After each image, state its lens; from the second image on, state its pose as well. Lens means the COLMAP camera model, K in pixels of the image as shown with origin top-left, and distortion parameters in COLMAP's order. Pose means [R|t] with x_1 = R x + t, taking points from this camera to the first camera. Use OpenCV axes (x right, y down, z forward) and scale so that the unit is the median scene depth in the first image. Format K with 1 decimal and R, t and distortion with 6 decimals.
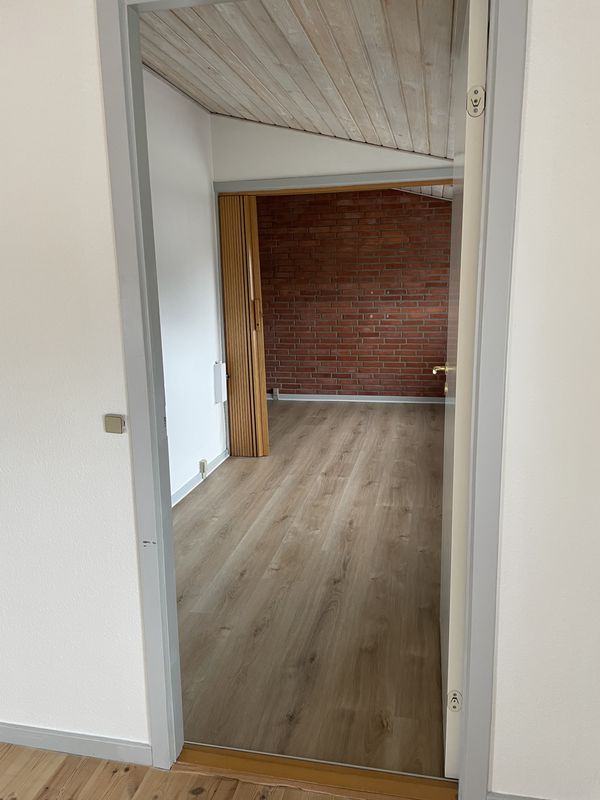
lens RADIAL K [[603.0, 0, 311.4], [0, 603.0, 402.1], [0, 0, 1]] dist [0.080974, -0.107904]
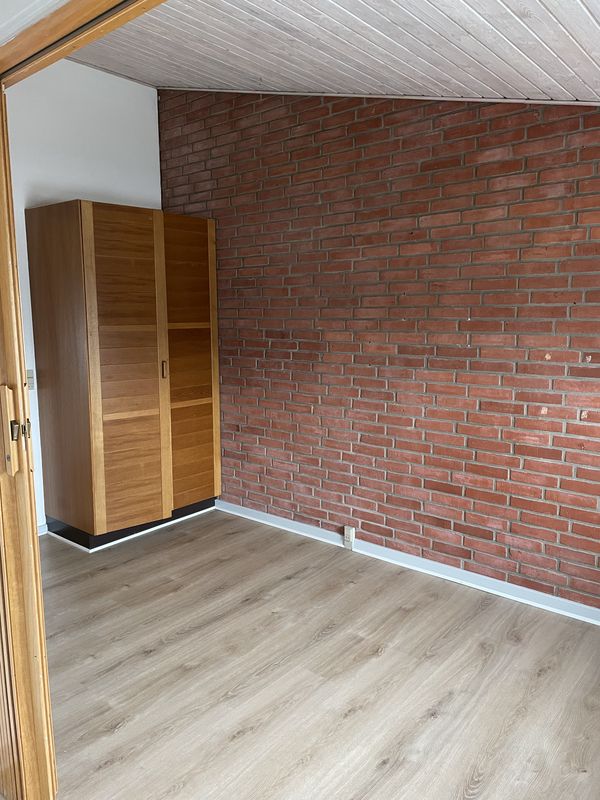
lens RADIAL K [[603.0, 0, 306.0], [0, 603.0, 393.5], [0, 0, 1]] dist [0.080974, -0.107904]
pose [[0.881130, 0.075801, -0.466759, 0.155532], [-0.107702, 0.993296, -0.042004, -0.121304], [0.460445, 0.087282, 0.883387, 0.556513]]
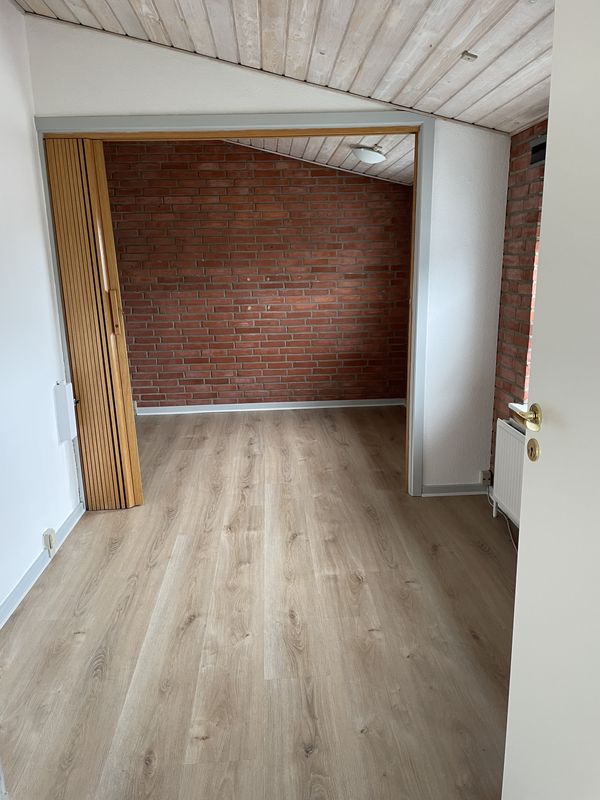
lens RADIAL K [[603.0, 0, 311.2], [0, 603.0, 407.3], [0, 0, 1]] dist [0.080974, -0.107904]
pose [[0.964203, -0.066158, 0.256777, -0.042019], [0.058166, 0.997560, 0.038606, -0.034411], [-0.258705, -0.022289, 0.965699, 0.180848]]
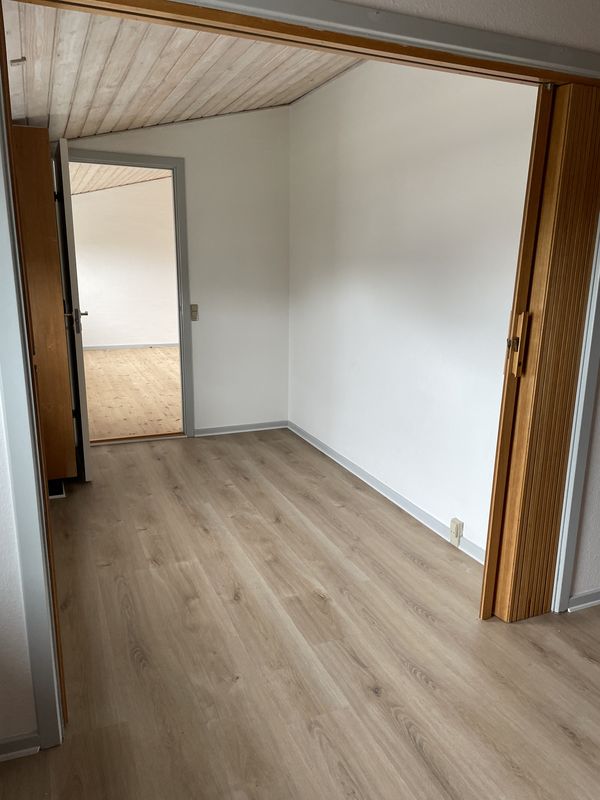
lens RADIAL K [[603.0, 0, 303.1], [0, 603.0, 399.9], [0, 0, 1]] dist [0.080974, -0.107904]
pose [[-0.824531, 0.135418, -0.549374, 0.232884], [-0.116822, 0.909275, 0.399464, -0.201167], [0.553626, 0.393549, -0.733906, 0.925252]]
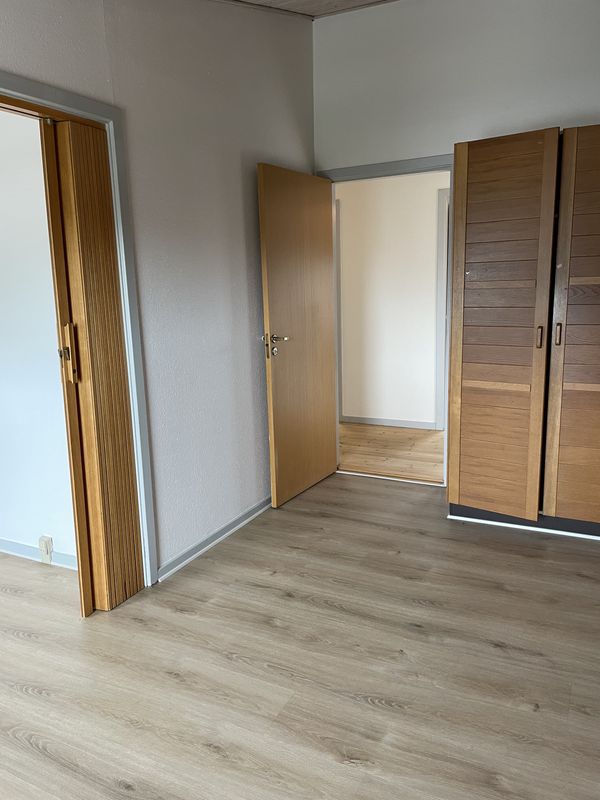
lens RADIAL K [[603.0, 0, 298.1], [0, 603.0, 399.4], [0, 0, 1]] dist [0.080974, -0.107904]
pose [[-0.273559, 0.208591, -0.938965, 0.257858], [-0.165436, 0.951451, 0.259562, -0.199776], [0.947521, 0.226344, -0.225769, 0.951941]]
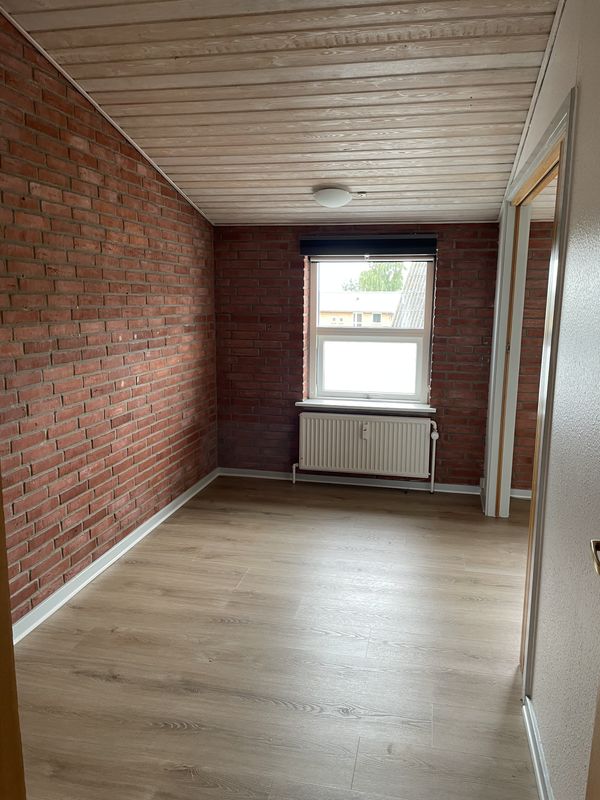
lens RADIAL K [[603.0, 0, 314.4], [0, 603.0, 403.7], [0, 0, 1]] dist [0.080974, -0.107904]
pose [[-0.007597, -0.158139, 0.987388, -0.422355], [0.193406, 0.968539, 0.156609, -0.179852], [-0.981089, 0.192156, 0.023227, 0.857372]]
